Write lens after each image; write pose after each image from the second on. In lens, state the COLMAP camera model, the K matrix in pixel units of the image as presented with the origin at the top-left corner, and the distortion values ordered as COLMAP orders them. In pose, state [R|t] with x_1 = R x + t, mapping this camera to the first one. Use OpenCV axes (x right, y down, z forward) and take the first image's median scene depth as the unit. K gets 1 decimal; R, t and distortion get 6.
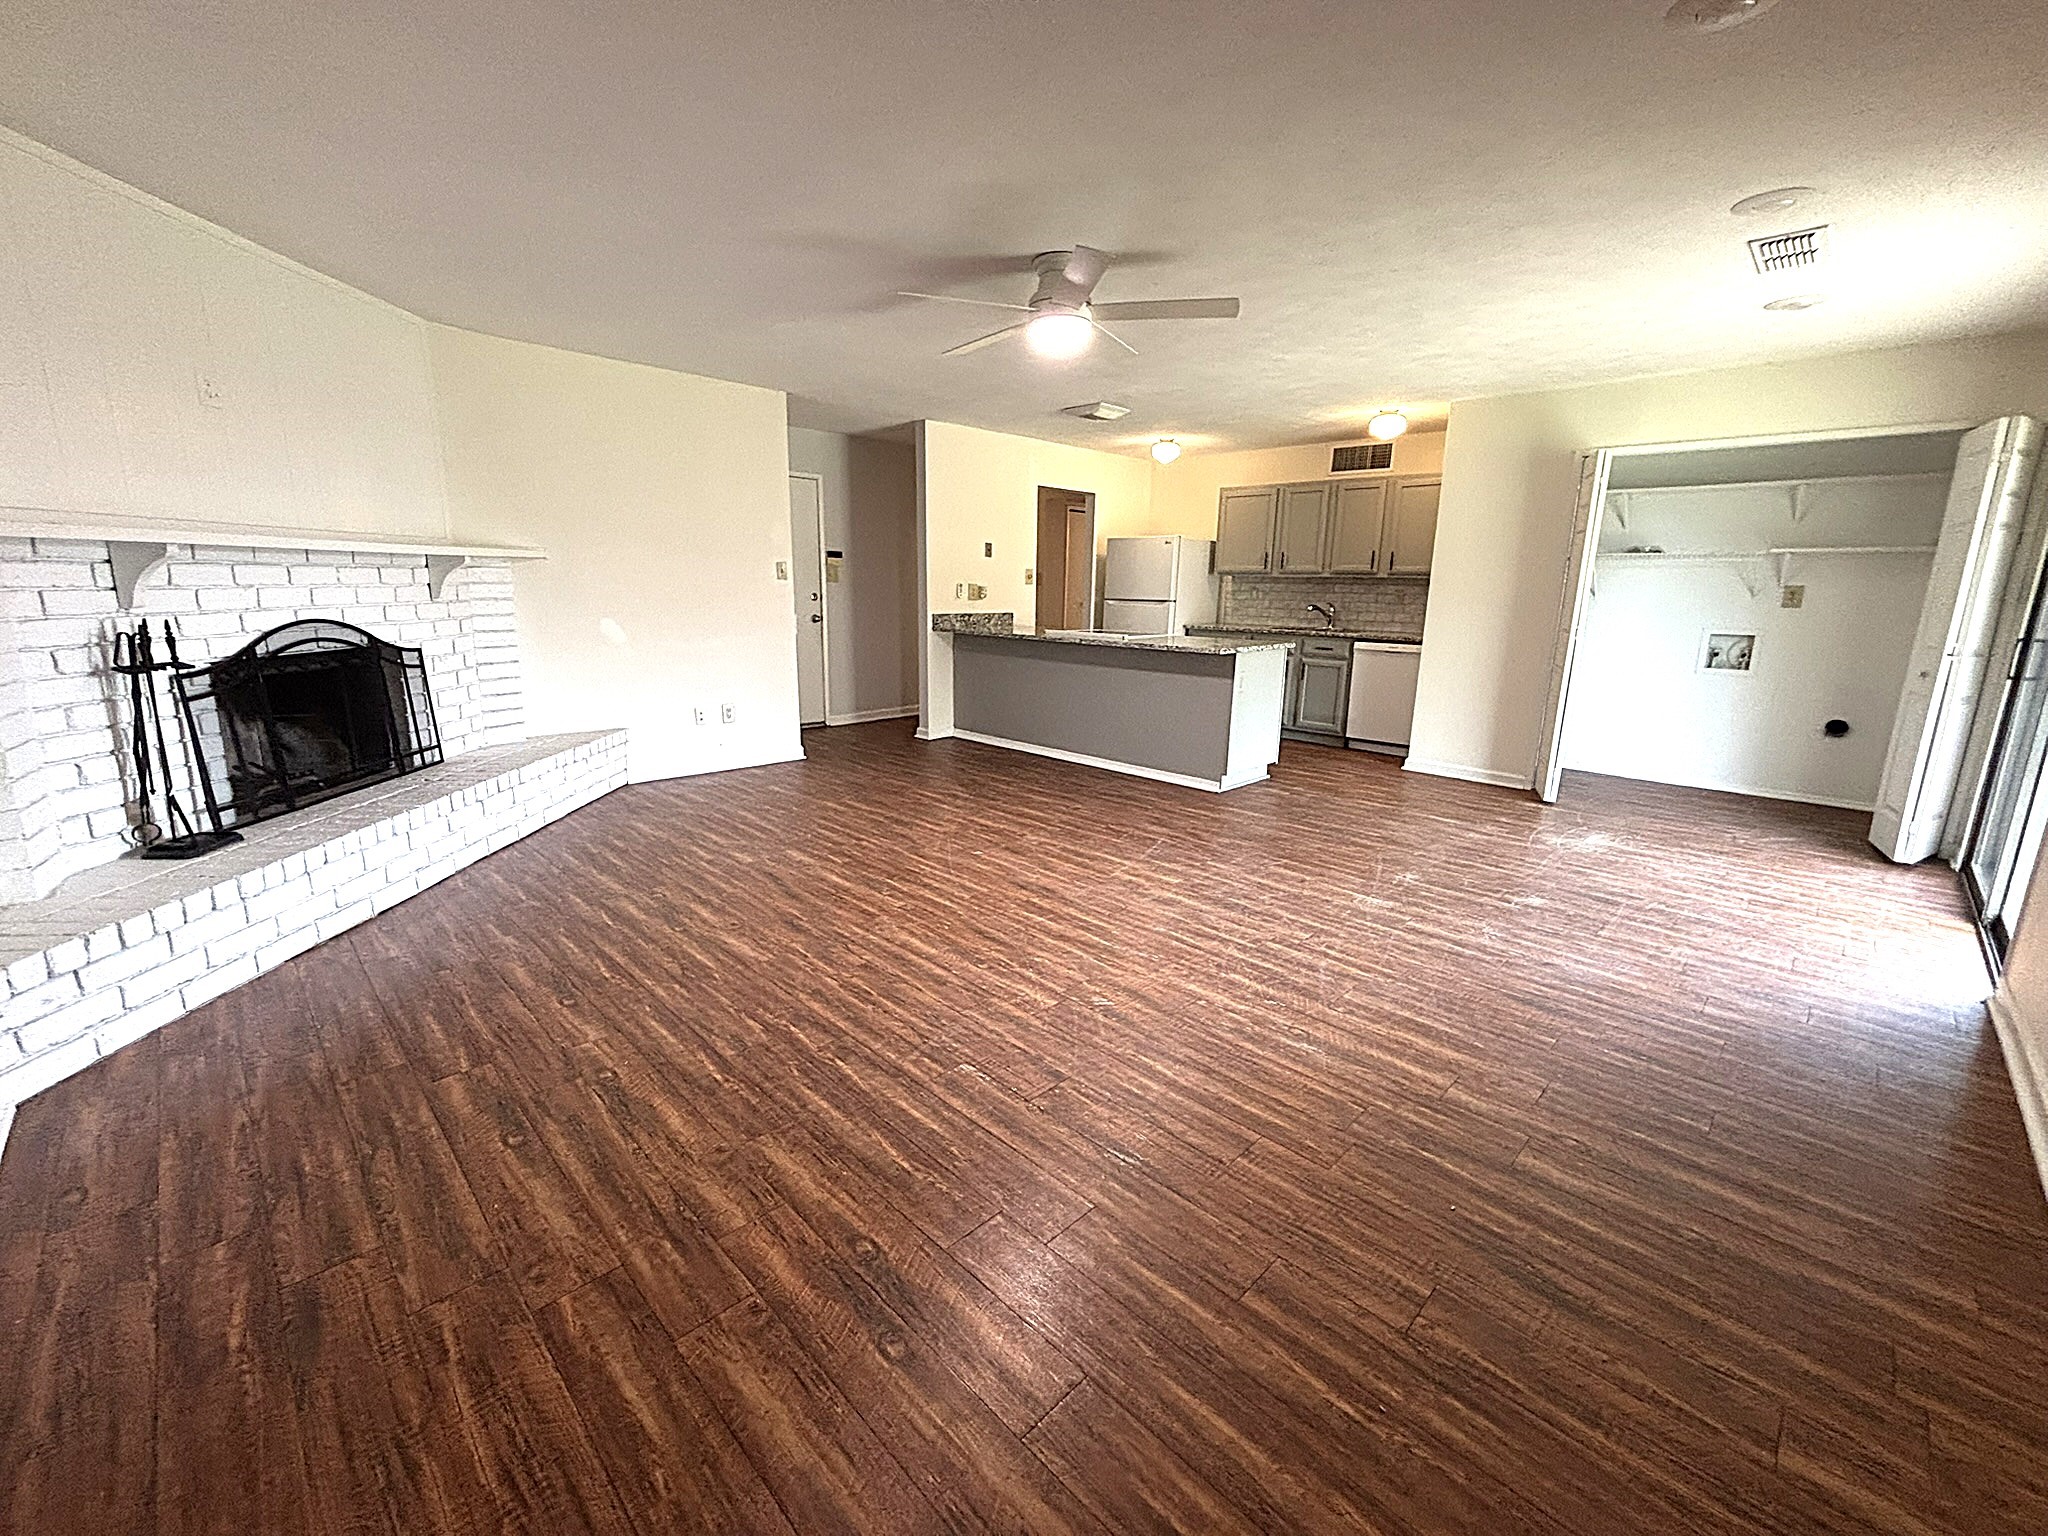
lens RADIAL K [[832.9, 0, 1020.4], [0, 832.9, 767.2], [0, 0, 1]] dist [0.004221, -0.001551]
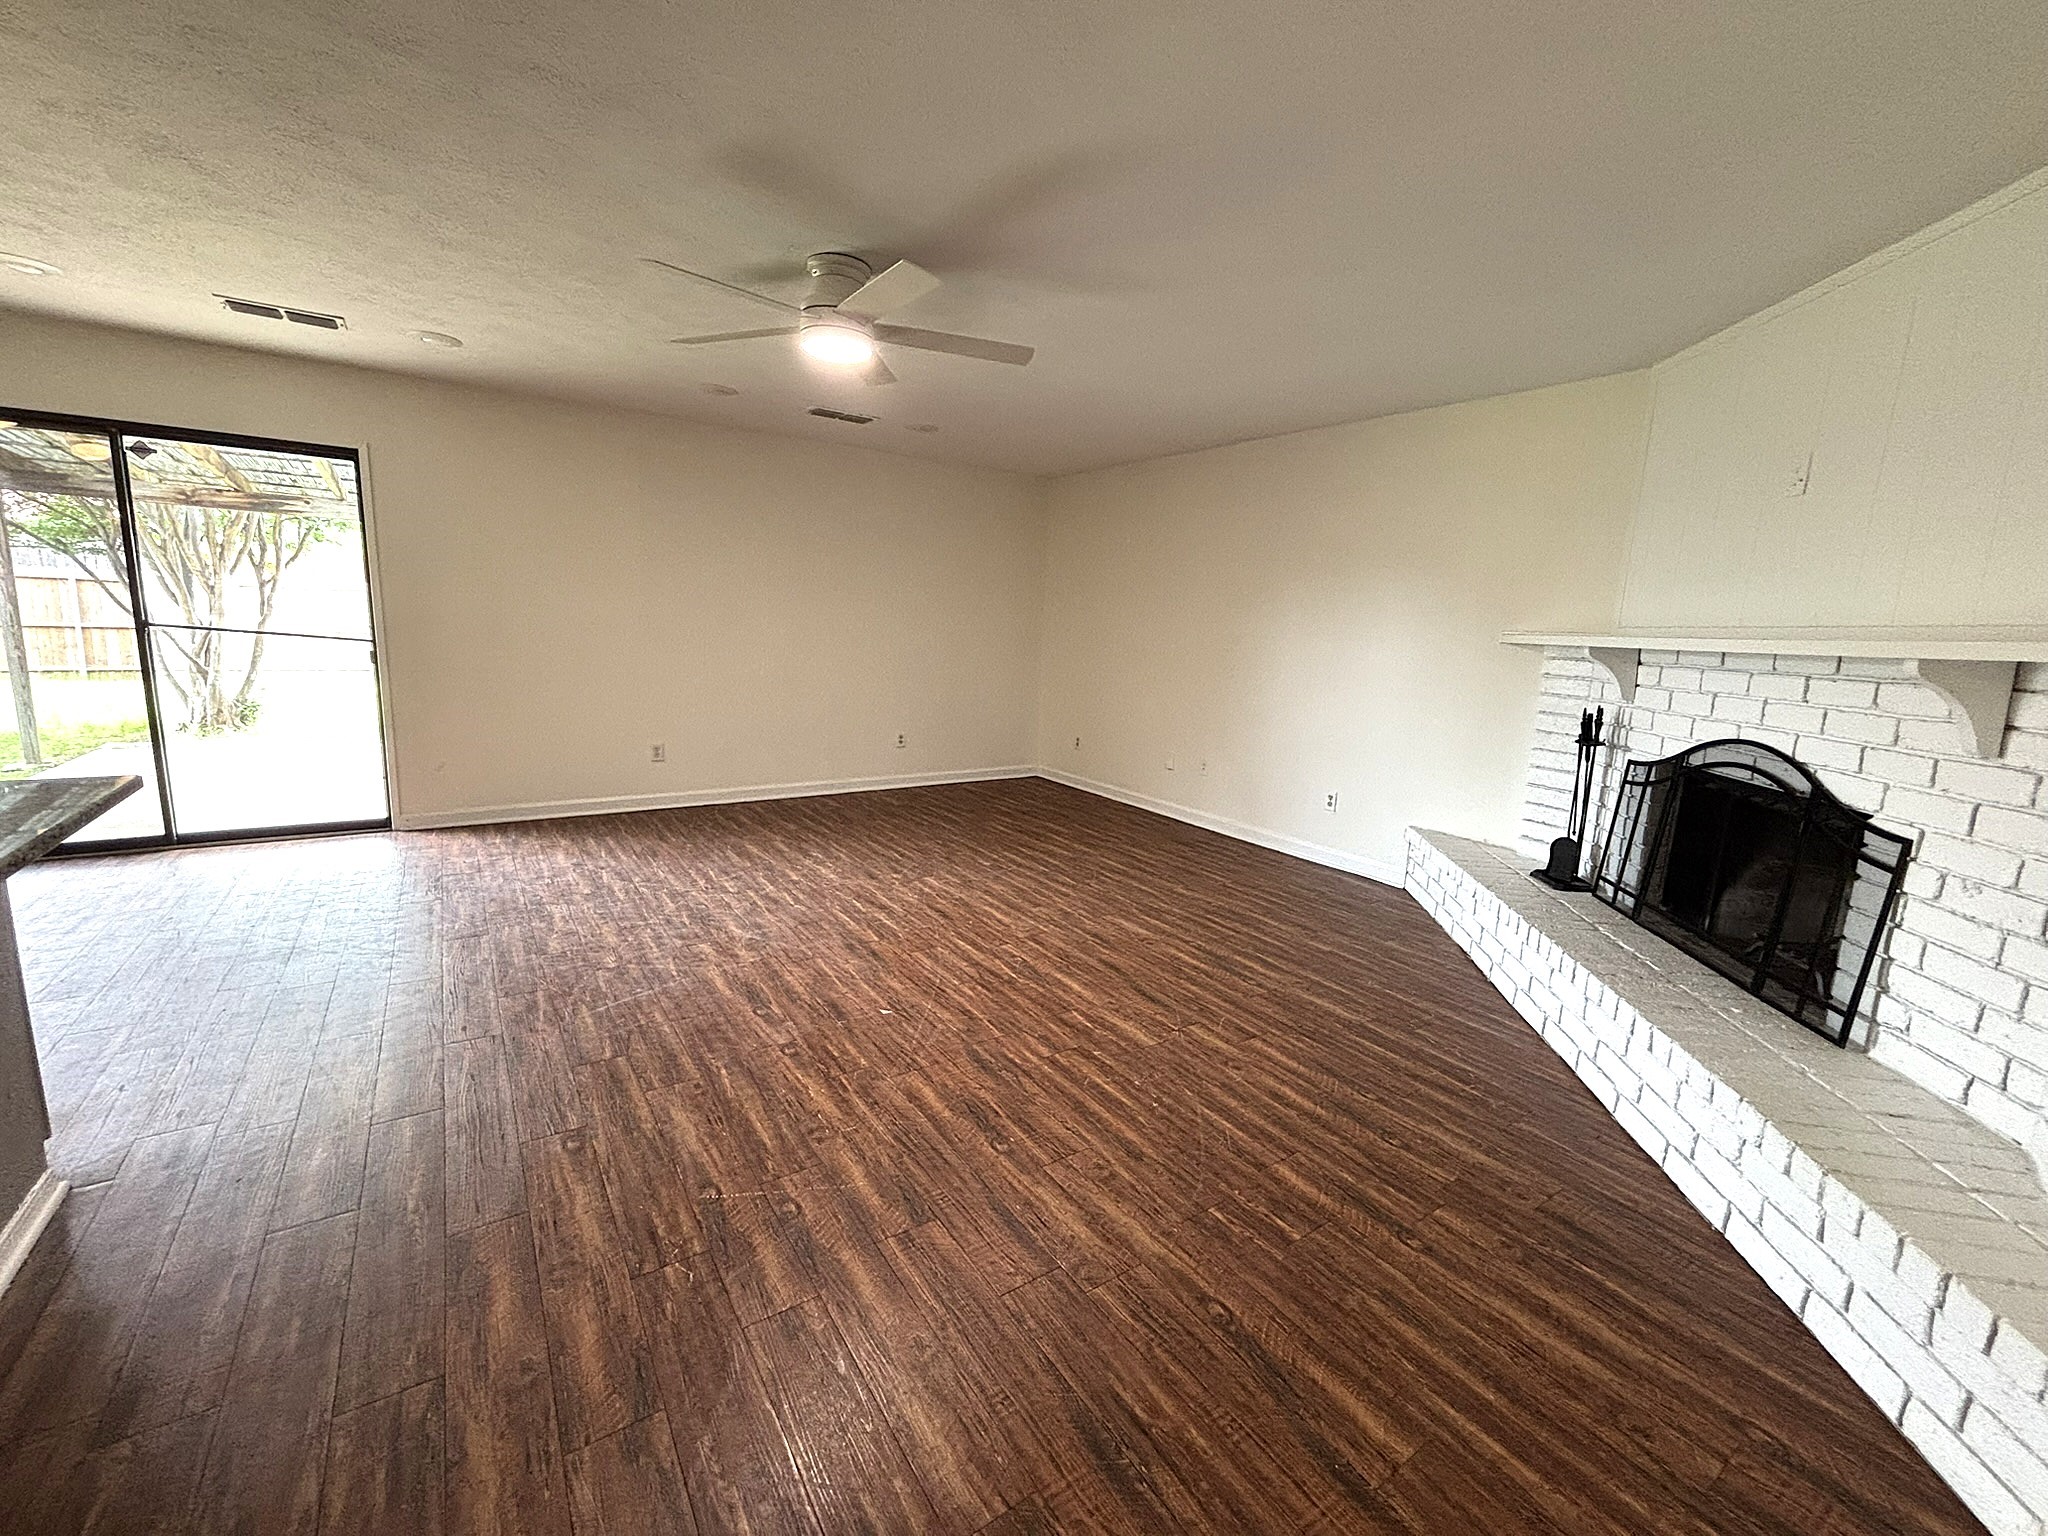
lens RADIAL K [[832.9, 0, 1020.8], [0, 832.9, 769.5], [0, 0, 1]] dist [0.004221, -0.001551]
pose [[-0.981222, -0.095478, 0.167591, -0.271875], [-0.024191, 0.922943, 0.384175, -0.376502], [-0.191357, 0.372907, -0.907922, 1.597180]]
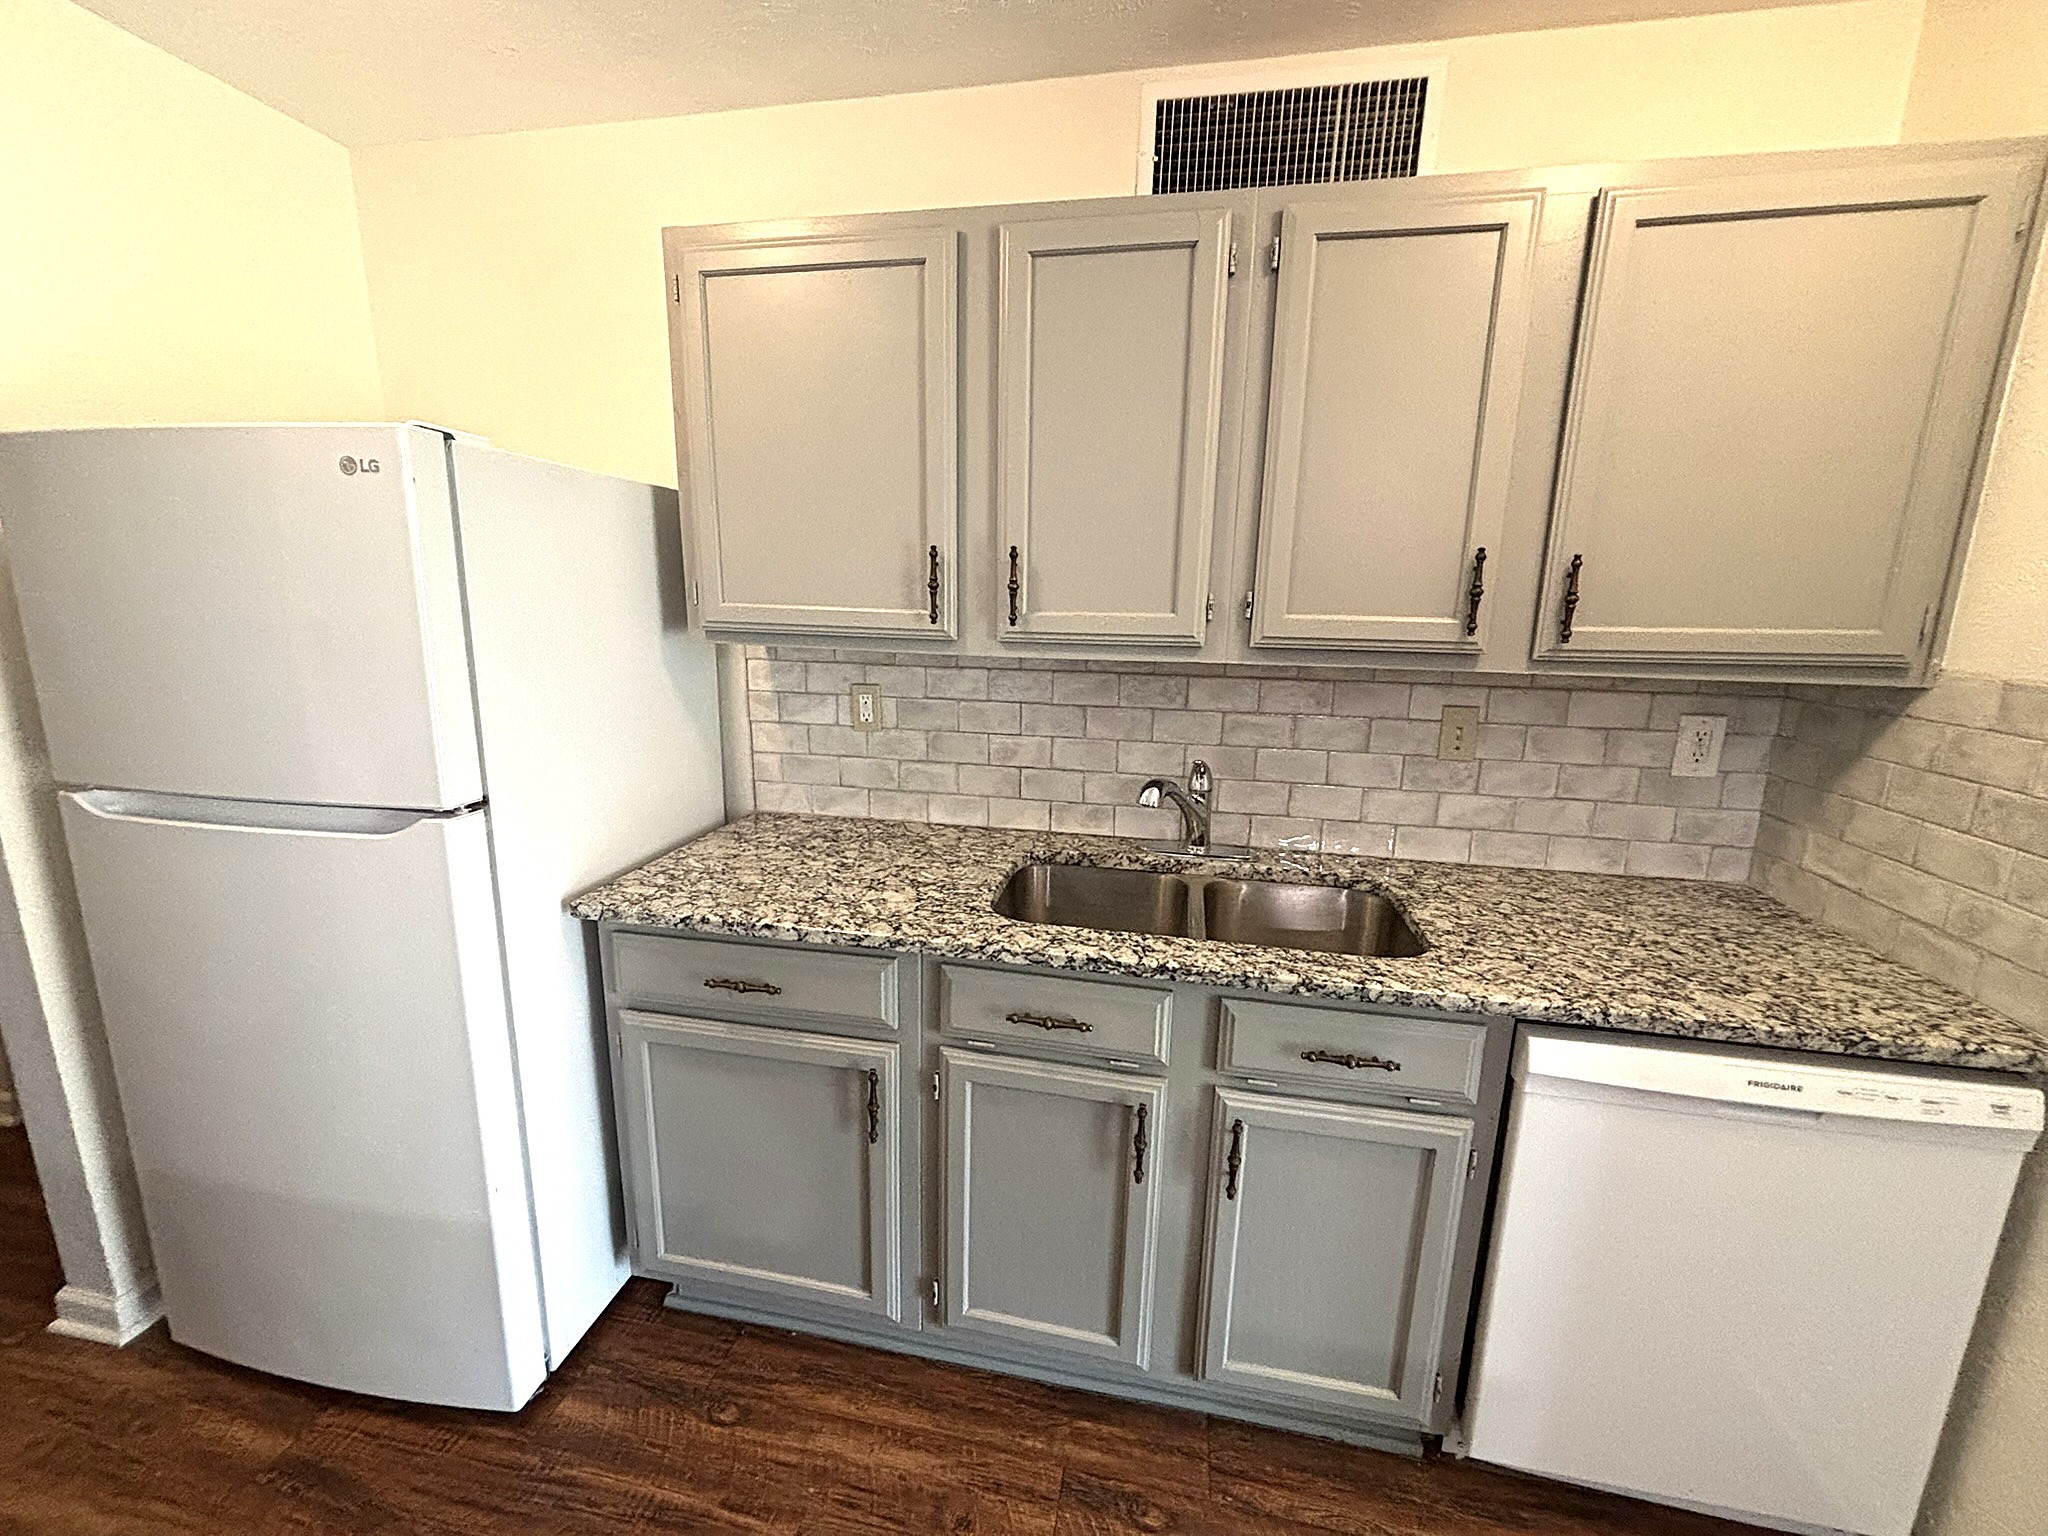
lens RADIAL K [[832.9, 0, 1021.4], [0, 832.9, 768.1], [0, 0, 1]] dist [0.004221, -0.001551]
pose [[0.830689, -0.118705, 0.543935, 0.364435], [0.118026, 0.992346, 0.036316, -0.390846], [-0.544082, 0.034032, 0.838341, 1.540070]]
